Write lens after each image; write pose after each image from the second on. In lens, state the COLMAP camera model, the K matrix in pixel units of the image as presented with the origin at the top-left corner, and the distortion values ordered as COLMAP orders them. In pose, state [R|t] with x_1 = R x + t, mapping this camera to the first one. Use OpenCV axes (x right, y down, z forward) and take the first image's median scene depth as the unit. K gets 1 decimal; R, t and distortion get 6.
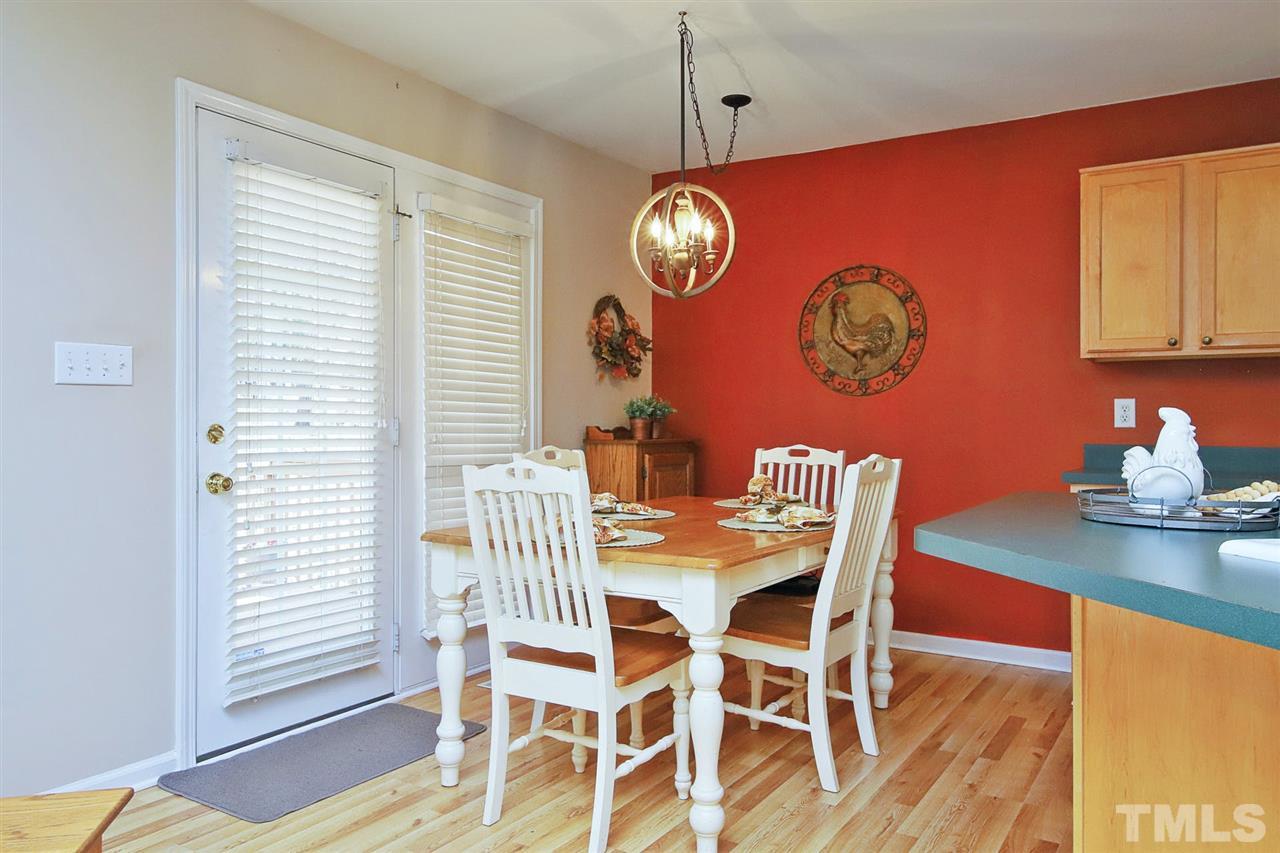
lens RADIAL K [[929.8, 0, 642.0], [0, 929.8, 418.4], [0, 0, 1]] dist [0.026182, 0.001085]
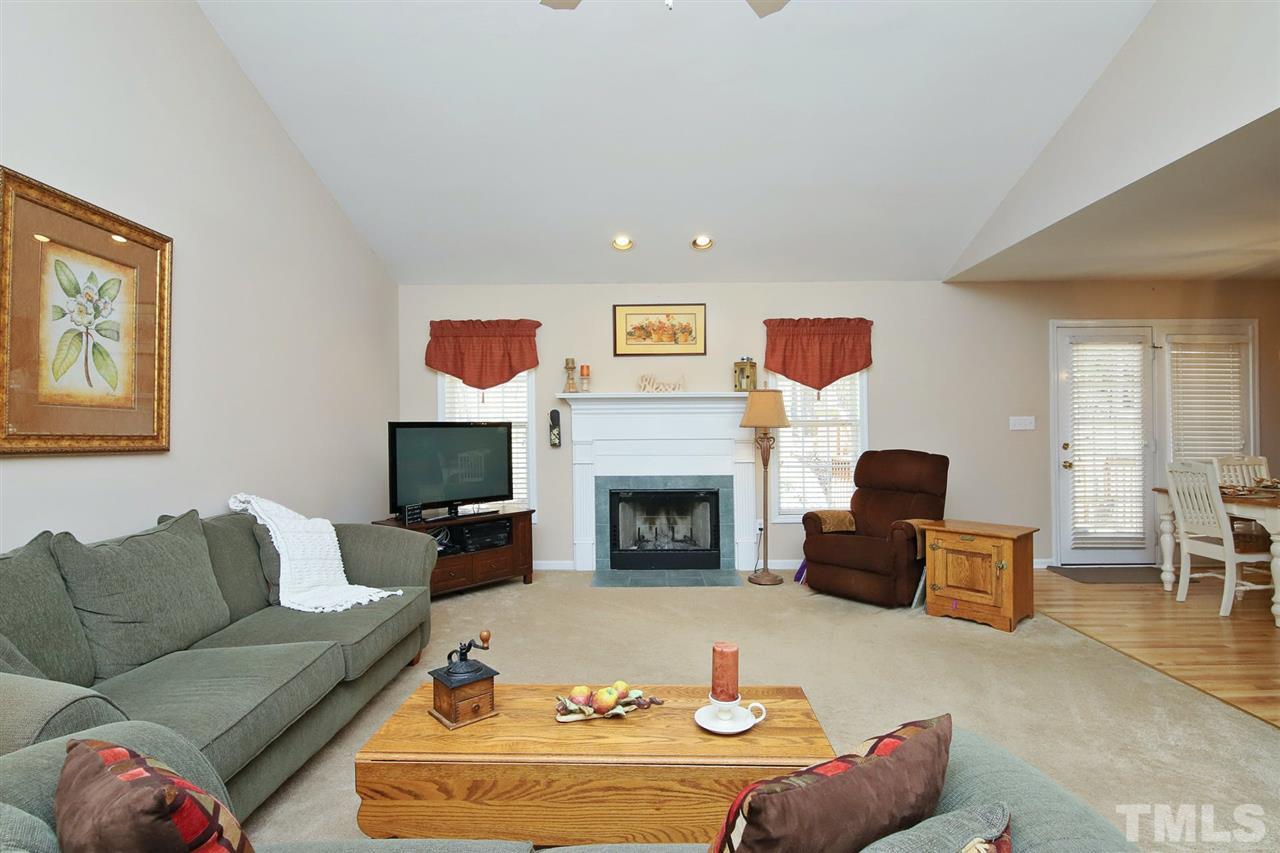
lens RADIAL K [[660.9, 0, 640.0], [0, 660.9, 426.5], [0, 0, 1]] dist [-0.003220, 0.000119]
pose [[0.522947, -0.005356, -0.852348, 0.510653], [0.013125, 0.999912, 0.001769, -0.059032], [0.852264, -0.012112, 0.522972, -1.013816]]
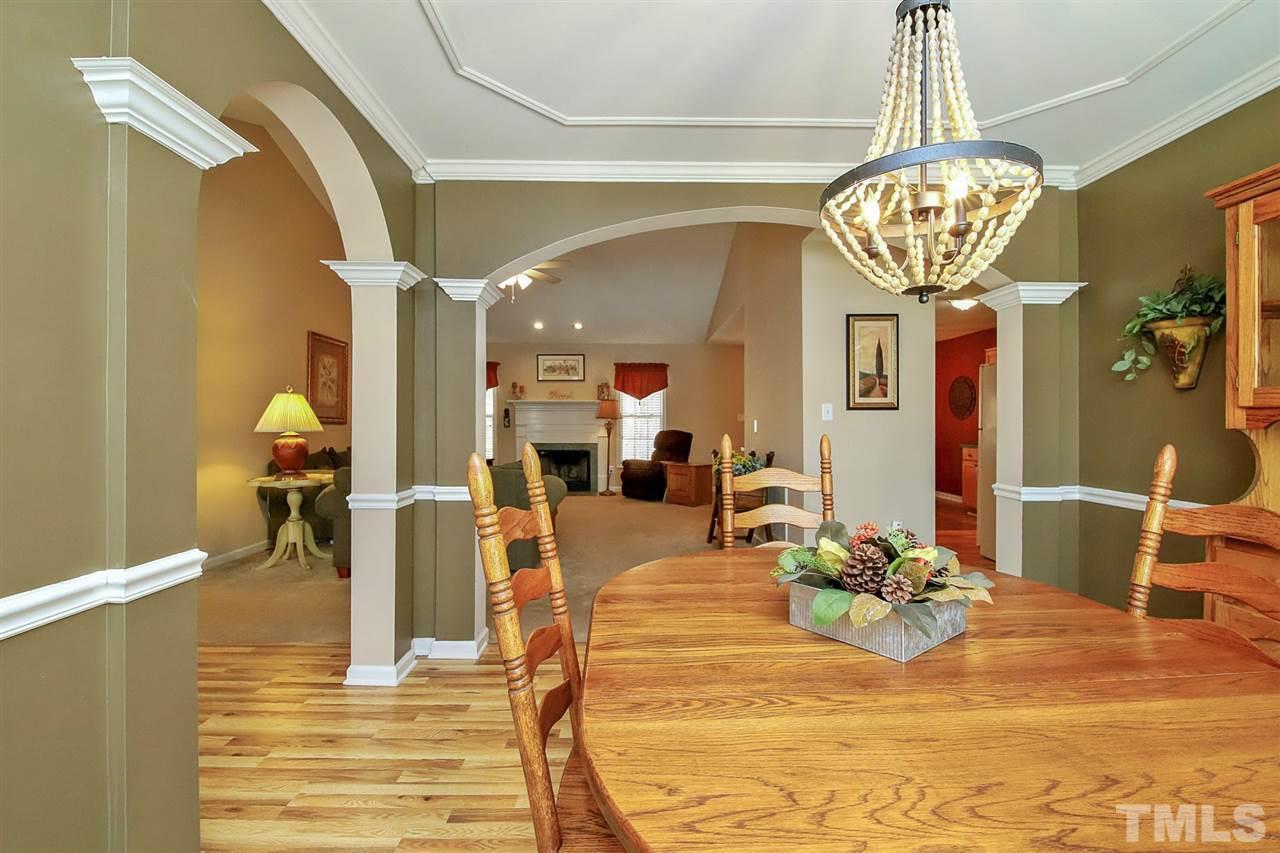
lens RADIAL K [[660.9, 0, 640.0], [0, 660.9, 426.5], [0, 0, 1]] dist [-0.003220, 0.000119]
pose [[0.520817, 0.006048, -0.853647, 2.327779], [0.004194, 0.999945, 0.009643, -0.038468], [0.853658, -0.008602, 0.520763, -1.519766]]
